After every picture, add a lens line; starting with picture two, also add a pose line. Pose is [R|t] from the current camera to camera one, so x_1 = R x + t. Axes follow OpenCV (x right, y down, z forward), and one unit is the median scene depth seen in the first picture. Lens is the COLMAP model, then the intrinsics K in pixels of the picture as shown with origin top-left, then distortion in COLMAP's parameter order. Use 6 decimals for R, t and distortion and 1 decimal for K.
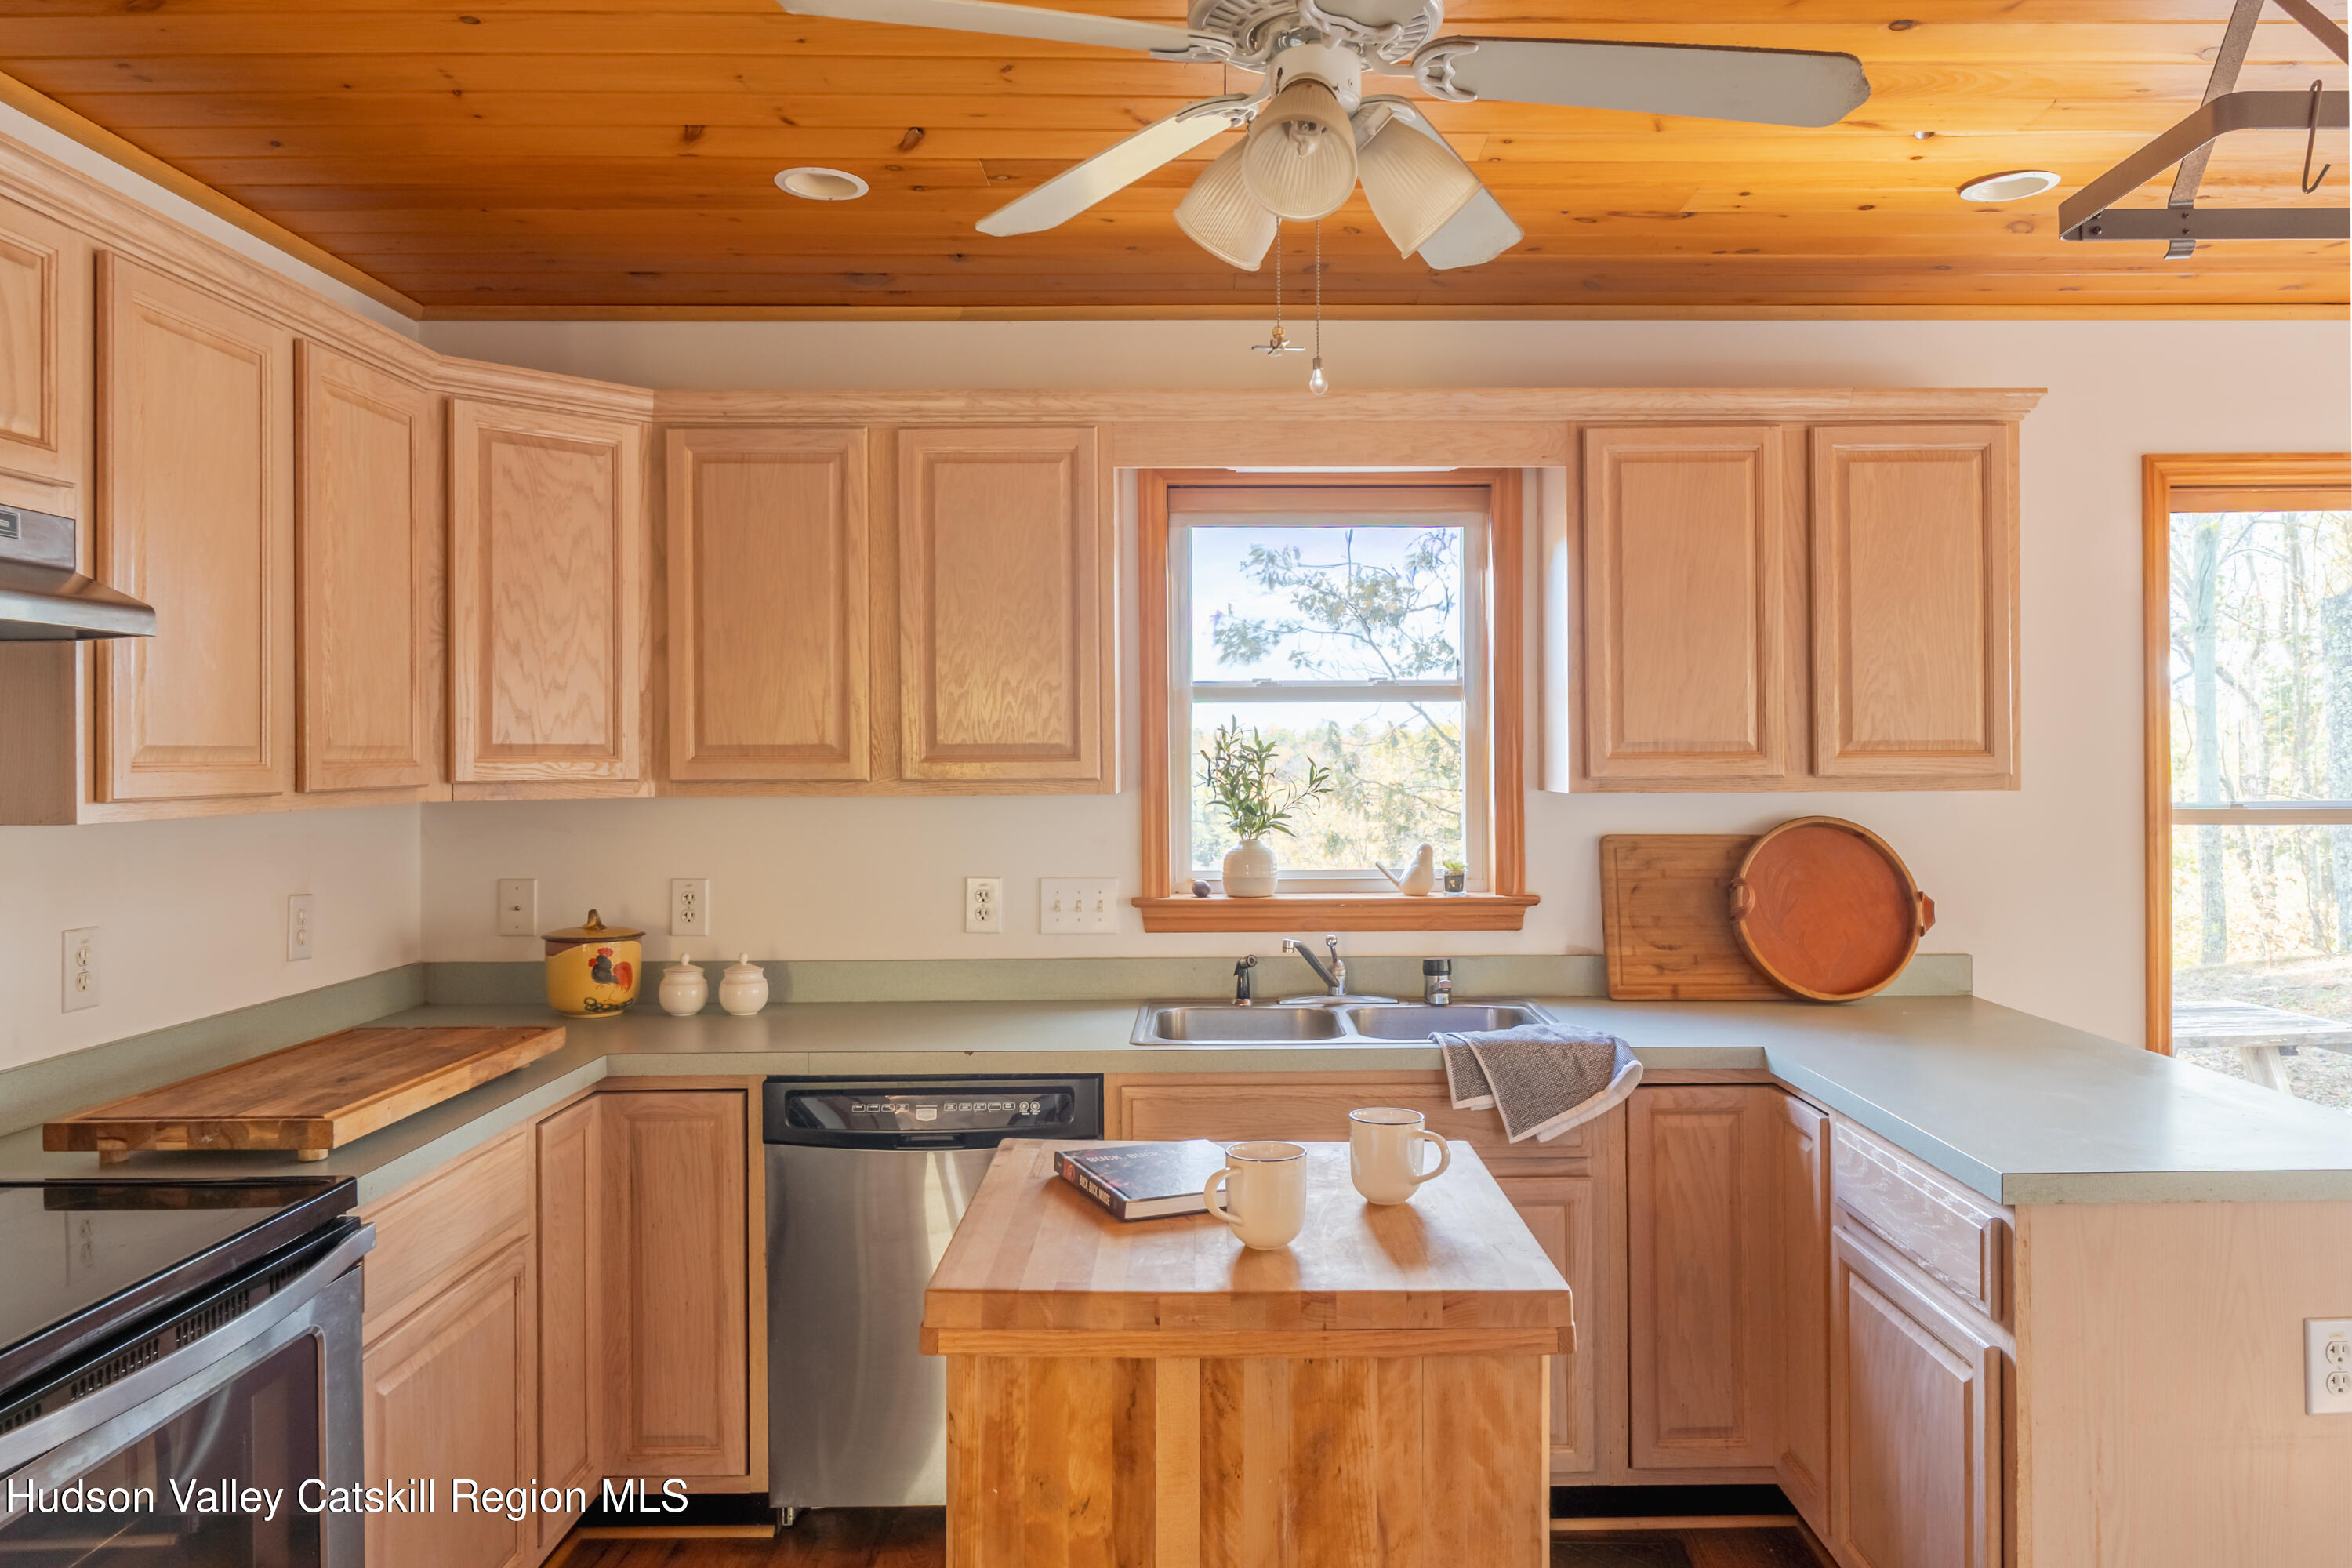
lens RADIAL K [[1649.8, 0, 1233.7], [0, 1649.8, 750.8], [0, 0, 1]] dist [-0.002392, 0.001627]
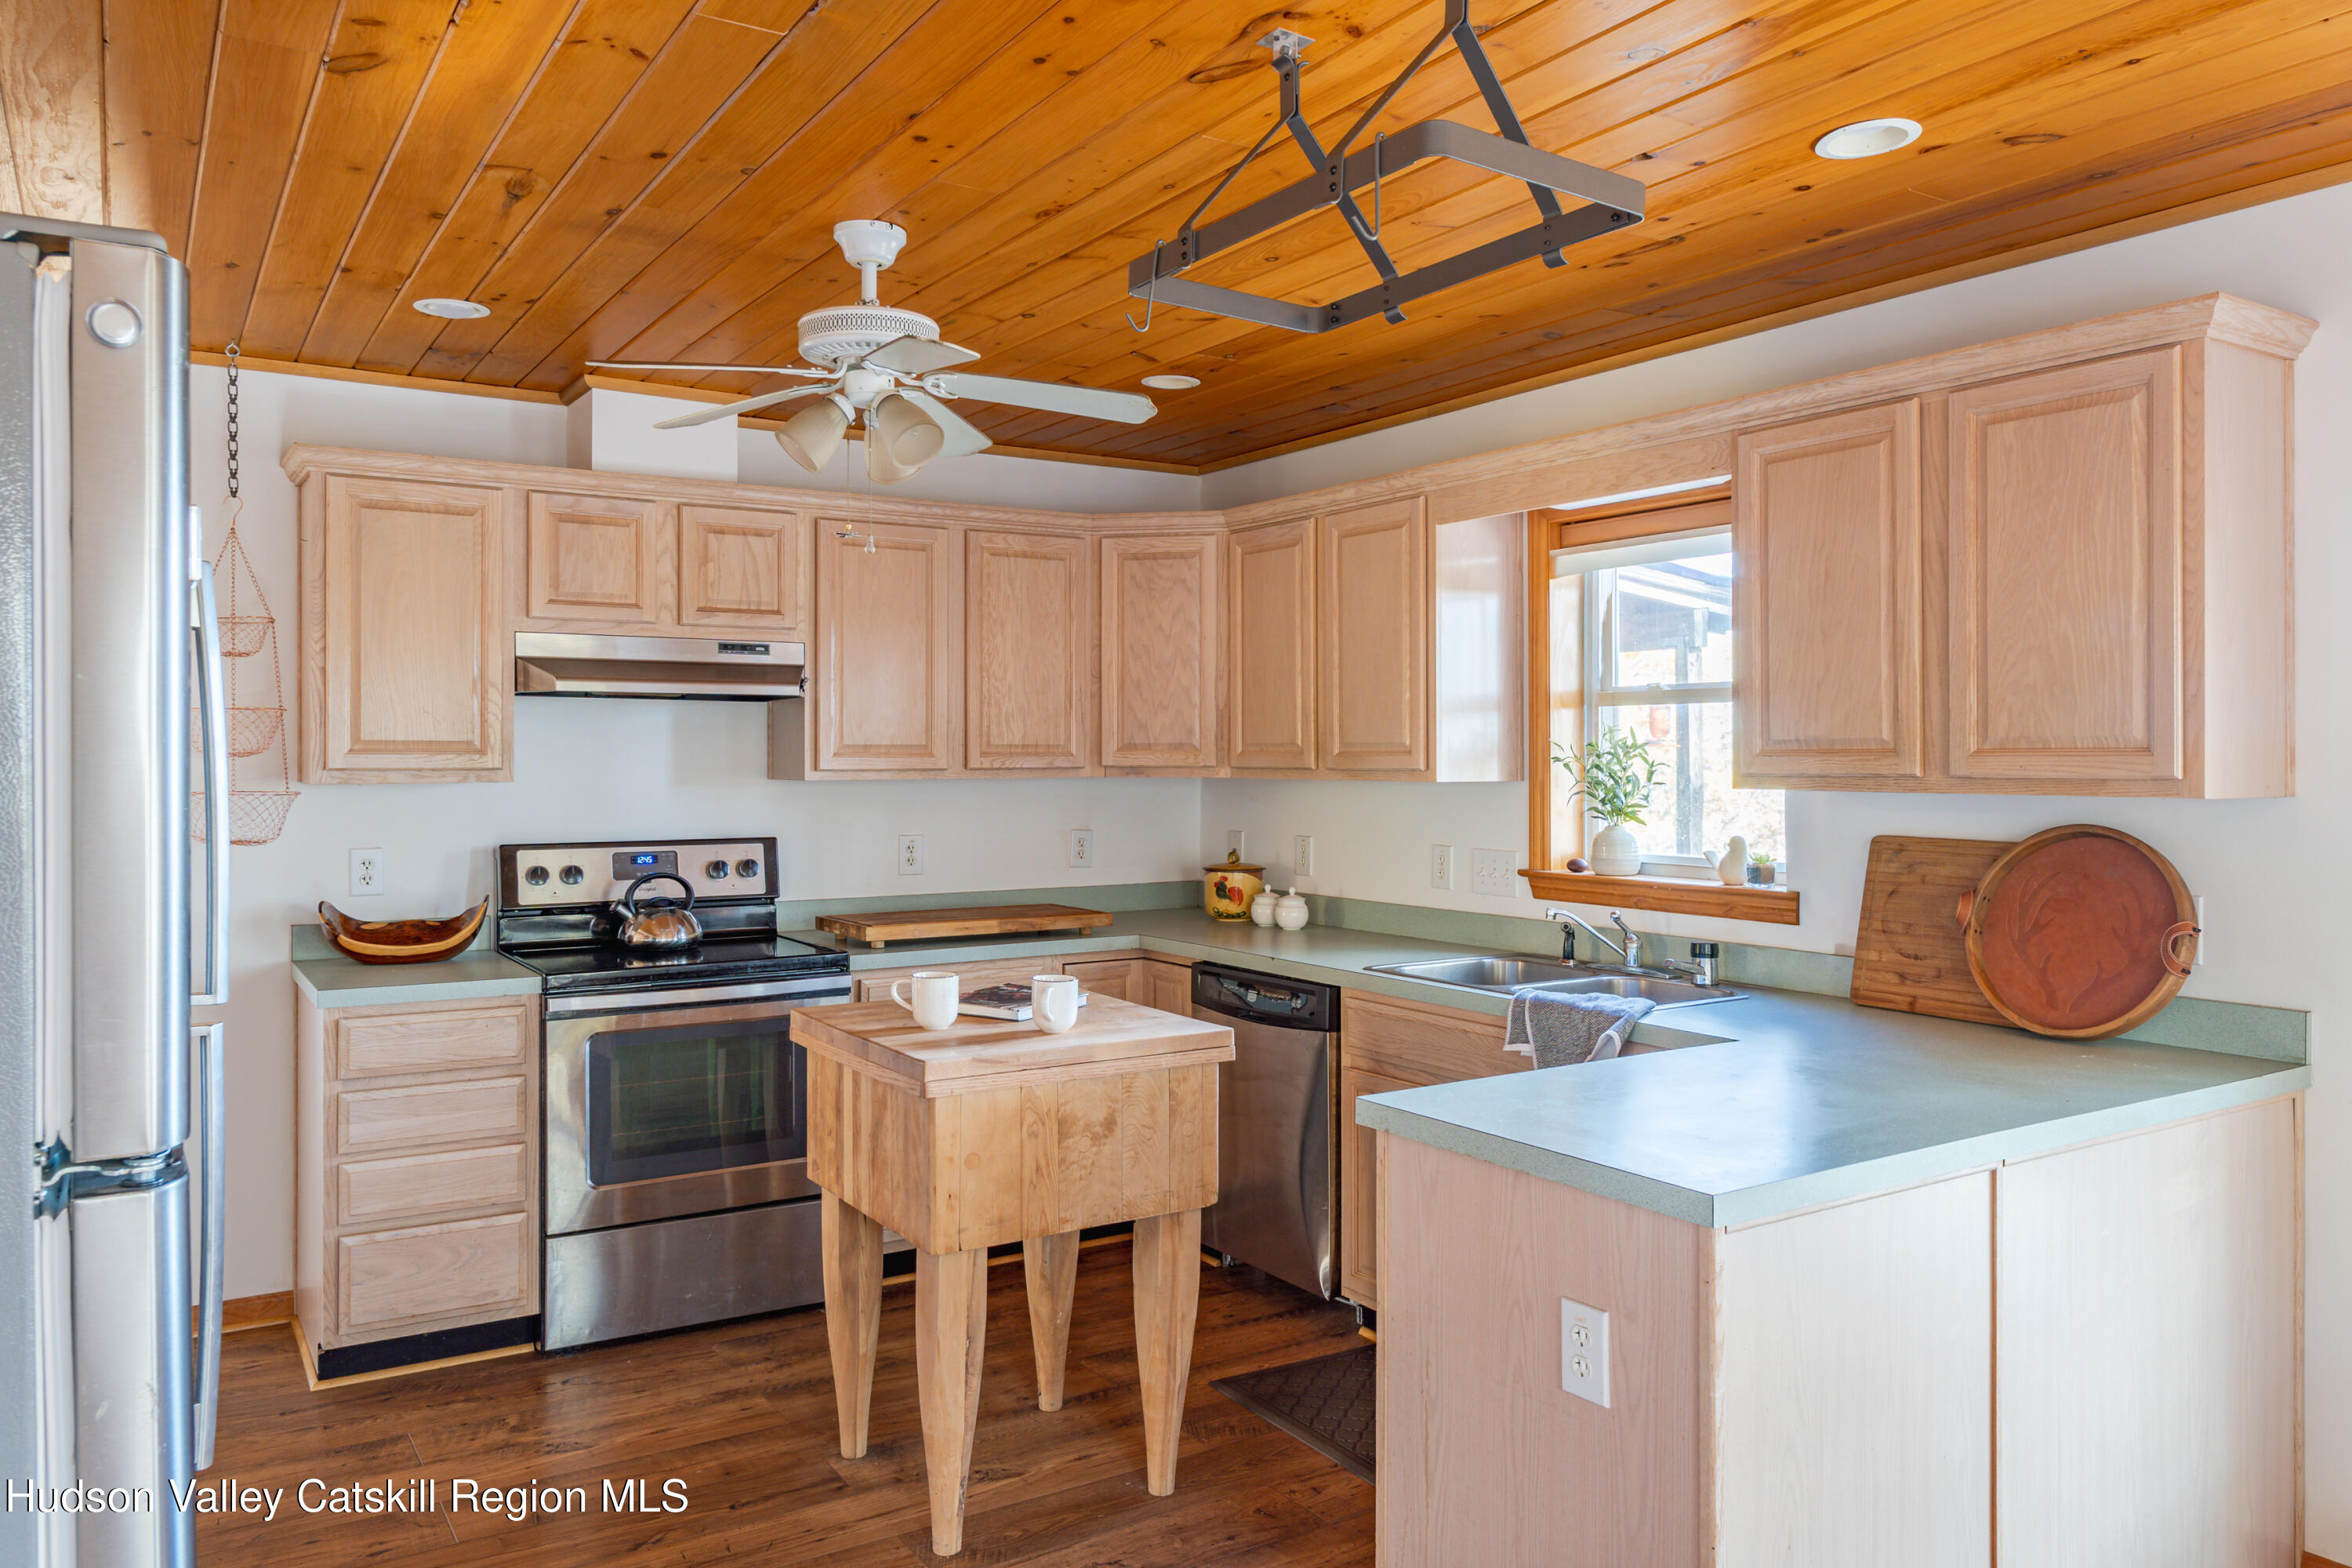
lens RADIAL K [[1615.1, 0, 1176.7], [0, 1615.1, 756.4], [0, 0, 1]] dist [-0.009660, -0.000723]
pose [[0.536643, 0.005870, -0.843789, 0.876654], [-0.001226, 0.999980, 0.006177, -0.000688], [0.843808, -0.002281, 0.536640, 0.160928]]
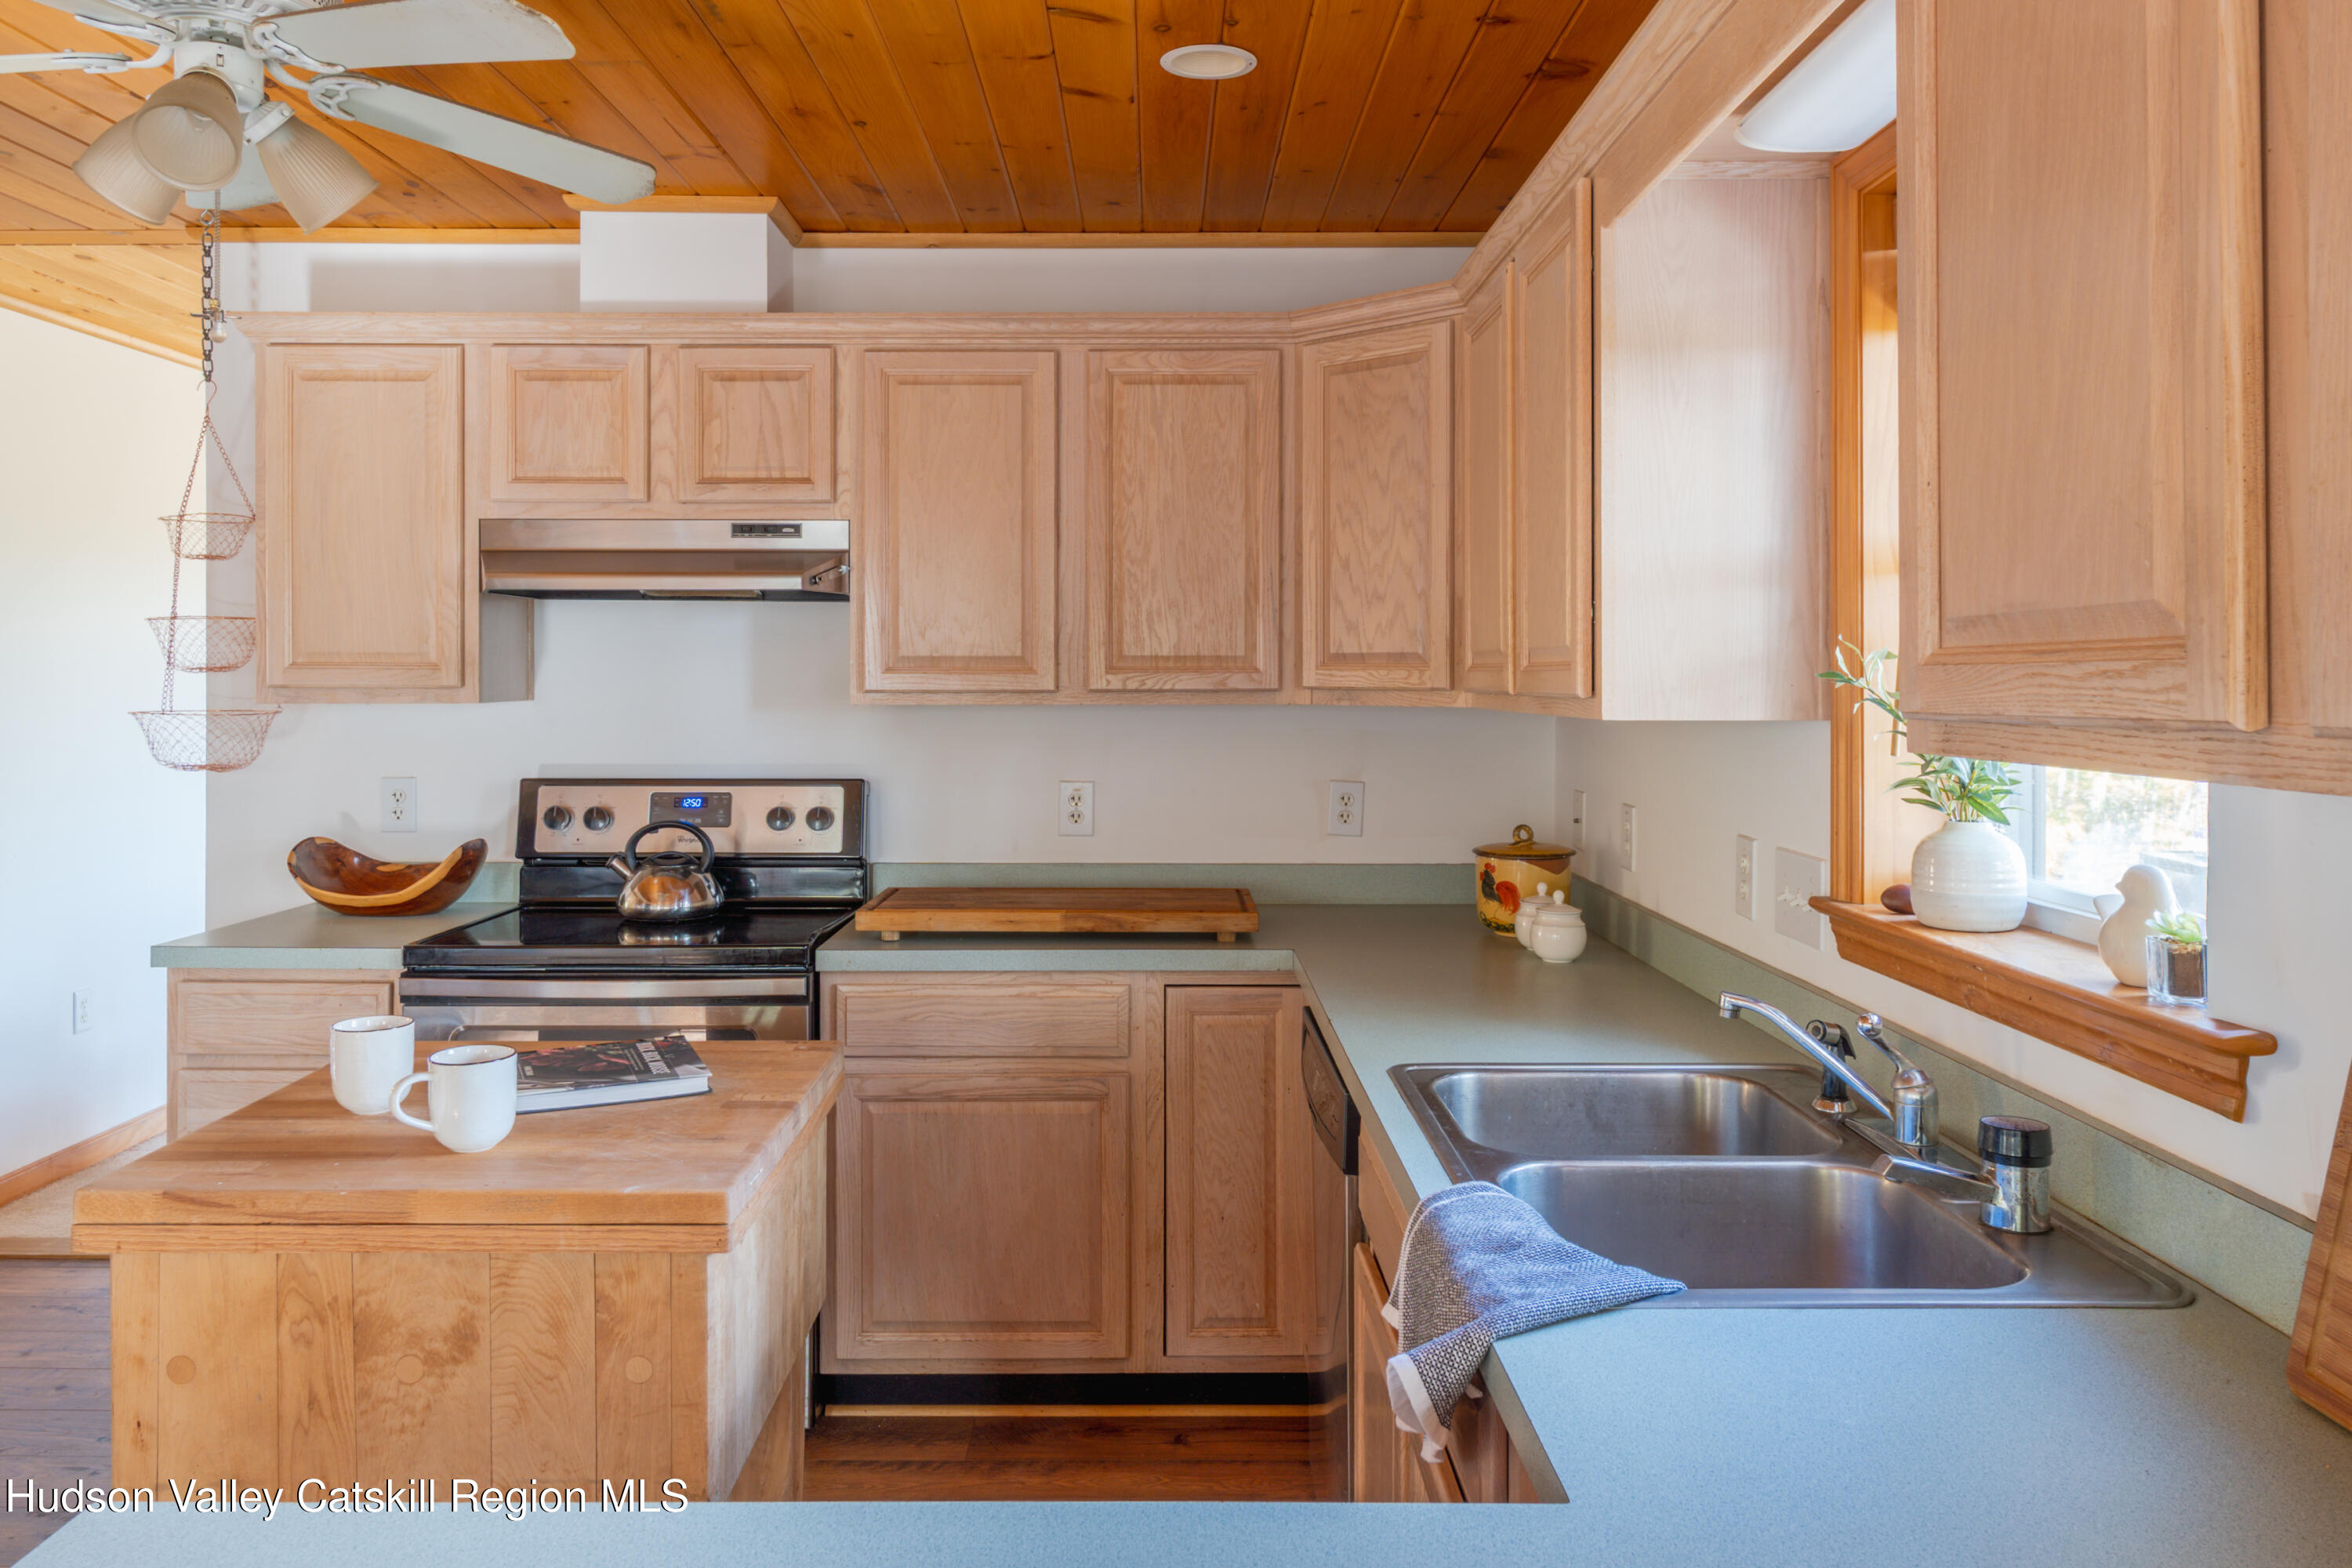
lens RADIAL K [[1660.7, 0, 1169.4], [0, 1660.7, 673.3], [0, 0, 1]] dist [-0.004855, -0.001091]
pose [[-0.004895, 0.002548, -0.999985, 0.600249], [0.000092, 0.999997, 0.002548, 0.005916], [0.999988, -0.000080, -0.004895, 0.831555]]
